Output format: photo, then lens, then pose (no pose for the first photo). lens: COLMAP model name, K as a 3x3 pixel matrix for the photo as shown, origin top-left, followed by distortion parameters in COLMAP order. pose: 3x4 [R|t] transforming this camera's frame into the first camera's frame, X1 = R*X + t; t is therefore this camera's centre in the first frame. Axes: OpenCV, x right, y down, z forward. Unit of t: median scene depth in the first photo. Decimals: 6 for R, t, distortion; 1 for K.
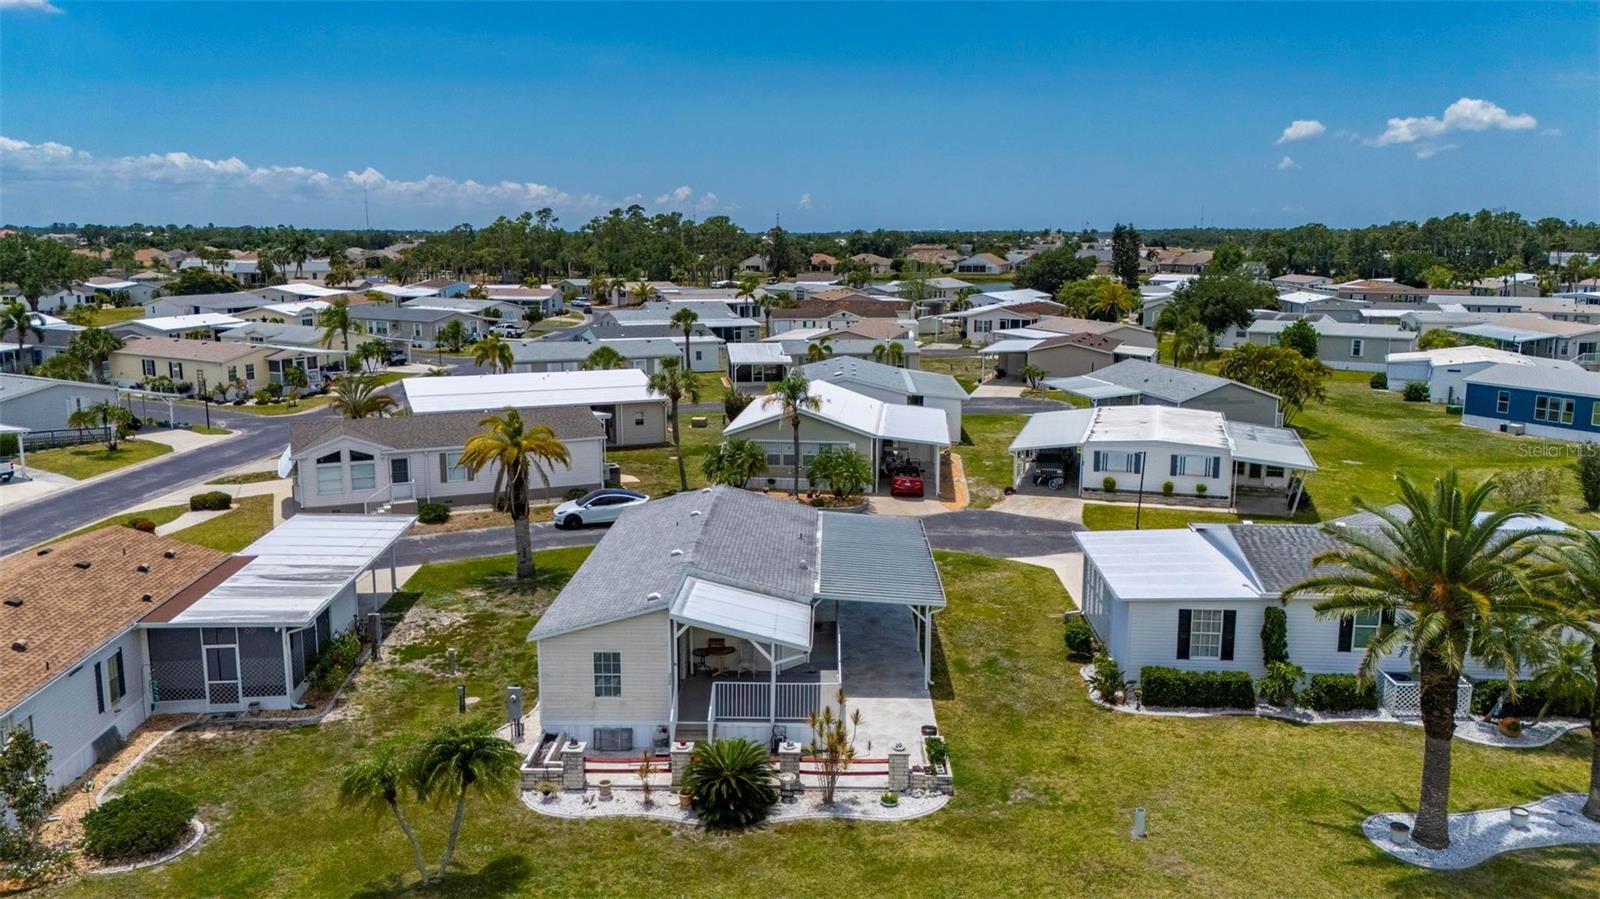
lens RADIAL K [[1173.8, 0, 797.2], [0, 1173.8, 443.3], [0, 0, 1]] dist [0.071632, -0.071480]
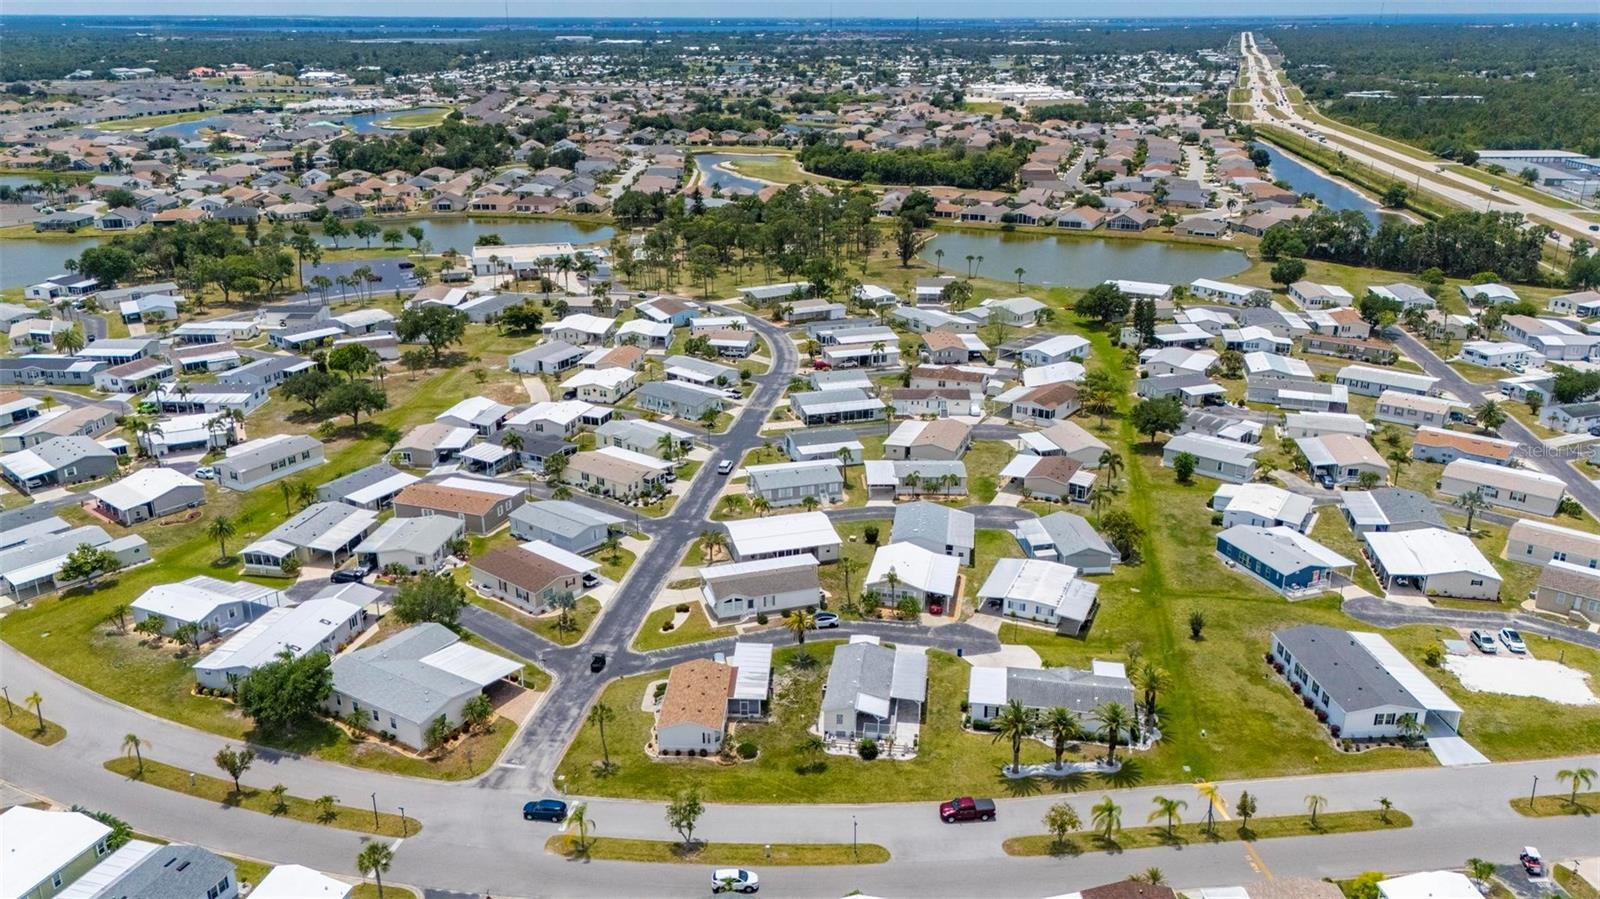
lens RADIAL K [[1189.1, 0, 800.0], [0, 1189.1, 449.5], [0, 0, 1]] dist [0.101712, -0.116603]
pose [[0.994119, 0.035307, -0.102381, 0.083984], [-0.016877, 0.984321, 0.175579, -1.225530], [0.106975, -0.172818, 0.979127, -2.480420]]
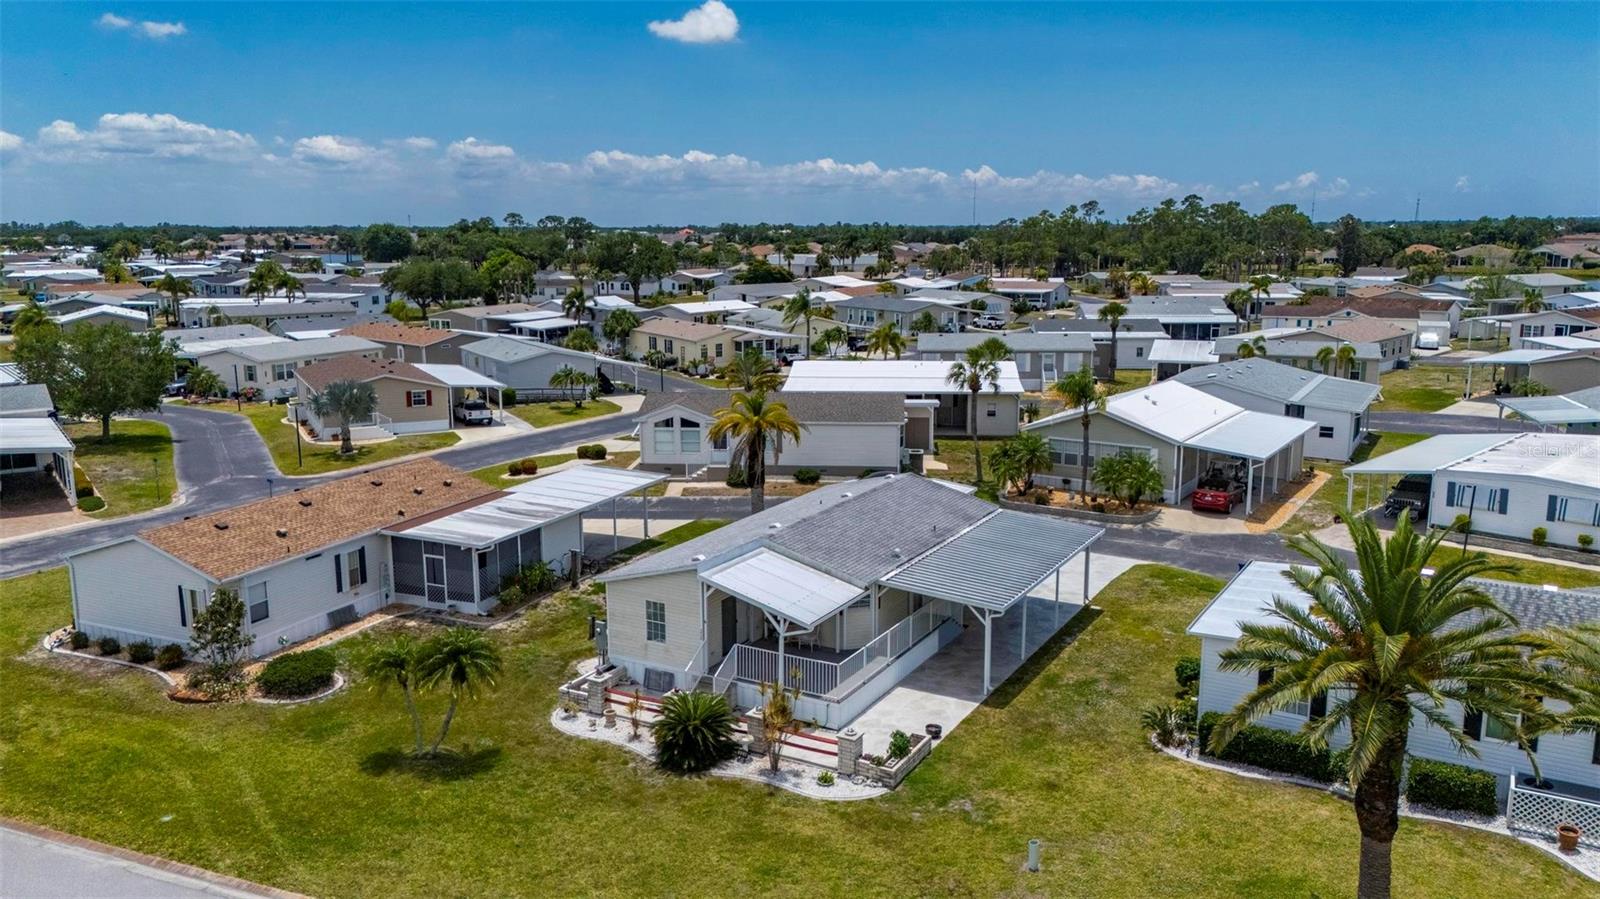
lens RADIAL K [[1173.8, 0, 797.2], [0, 1173.8, 443.3], [0, 0, 1]] dist [0.071632, -0.071480]
pose [[0.880182, 0.079608, -0.467912, 0.376563], [-0.076995, 0.996724, 0.024744, -0.009256], [0.468349, 0.014248, 0.883428, 0.057668]]
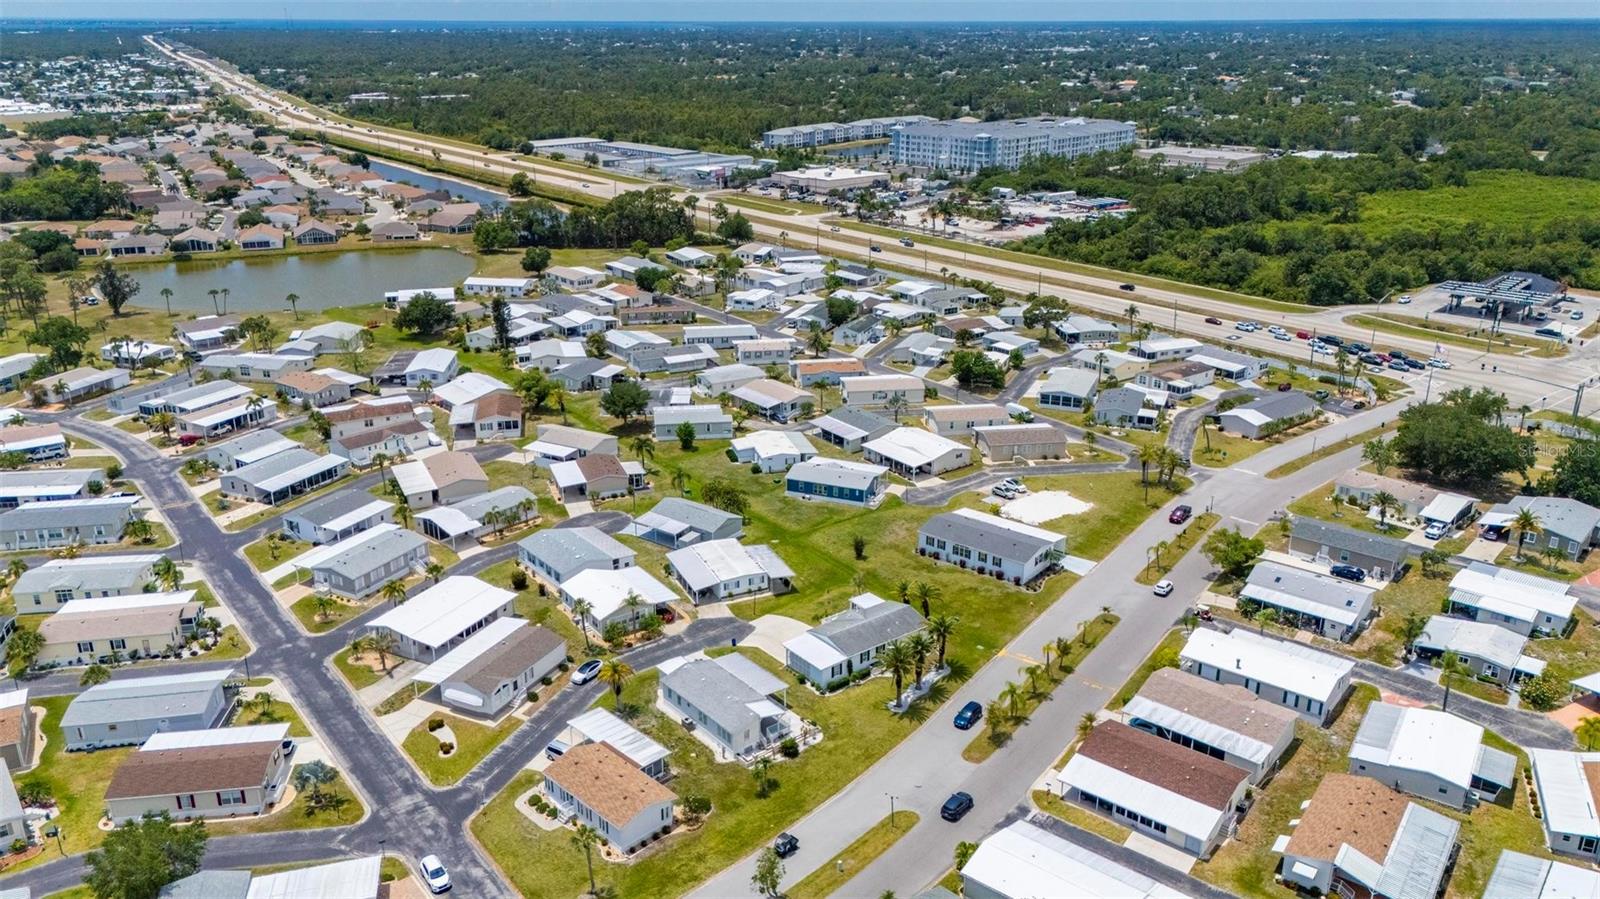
lens RADIAL K [[1189.1, 0, 800.0], [0, 1189.1, 449.5], [0, 0, 1]] dist [0.101712, -0.116603]
pose [[0.751544, -0.225582, 0.619915, -1.944457], [0.115129, 0.970146, 0.213454, -1.342589], [-0.649559, -0.089050, 0.755078, -1.795065]]
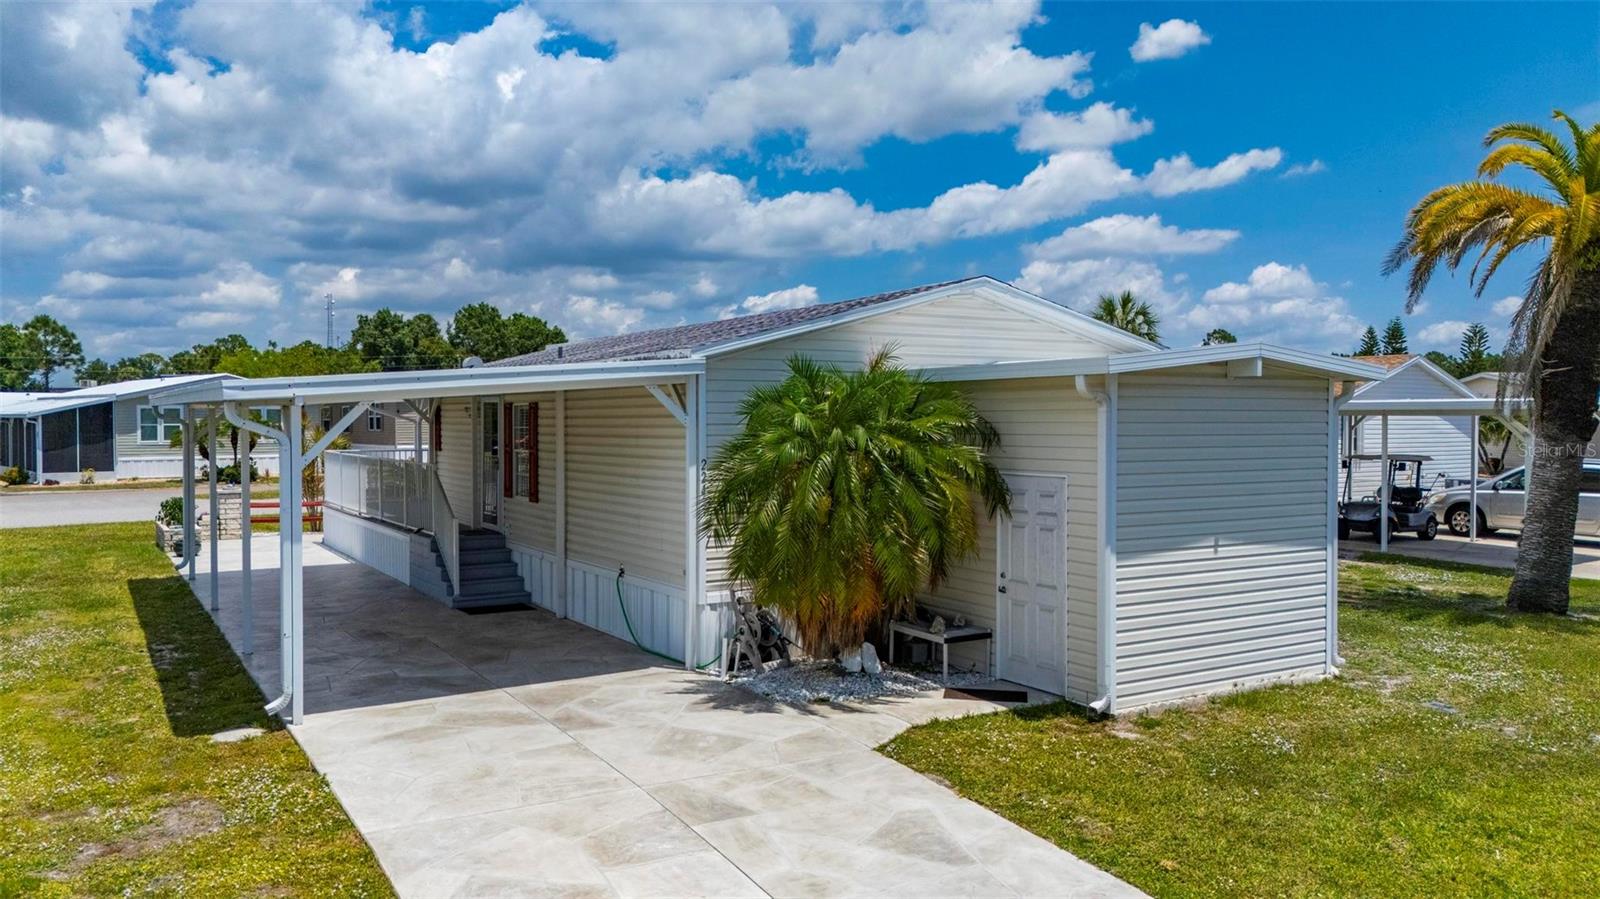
lens RADIAL K [[1173.8, 0, 797.2], [0, 1173.8, 443.3], [0, 0, 1]] dist [0.071632, -0.071480]
pose [[-0.836995, 0.008168, -0.547149, 0.155985], [-0.099569, 0.980924, 0.166958, 0.037340], [0.538075, 0.194222, -0.820215, 1.413885]]
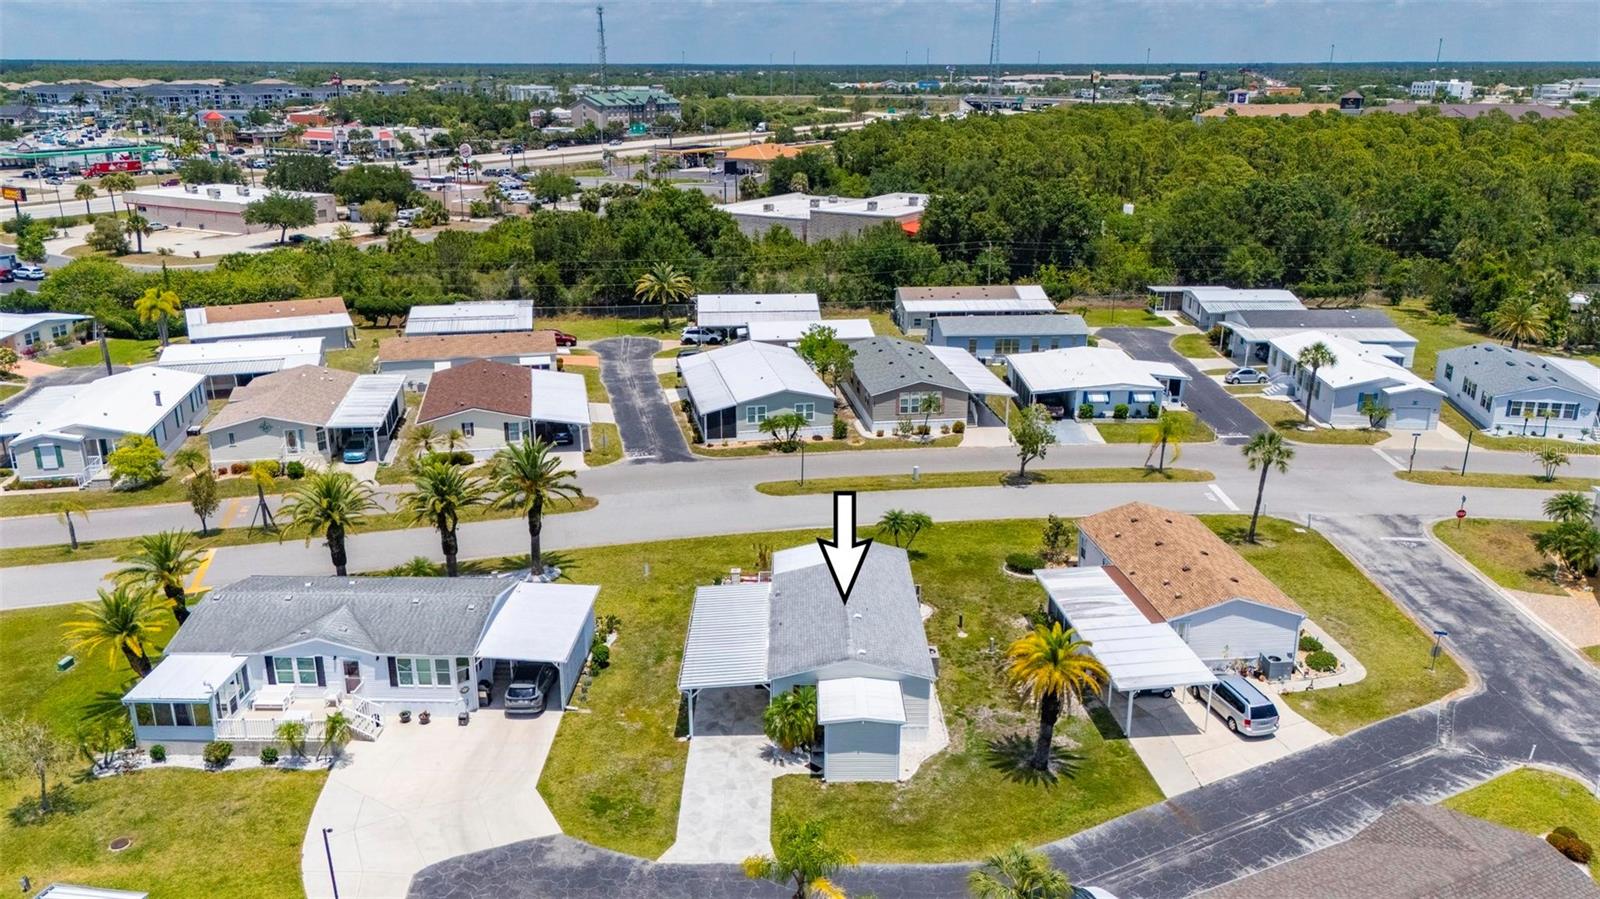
lens RADIAL K [[1181.1, 0, 798.8], [0, 1181.1, 449.4], [0, 0, 1]] dist [0.083541, -0.067700]
pose [[-0.999381, 0.007308, -0.034421, 0.029291], [-0.009794, 0.881774, 0.471570, -0.796001], [0.033798, 0.471615, -0.881157, 2.218282]]
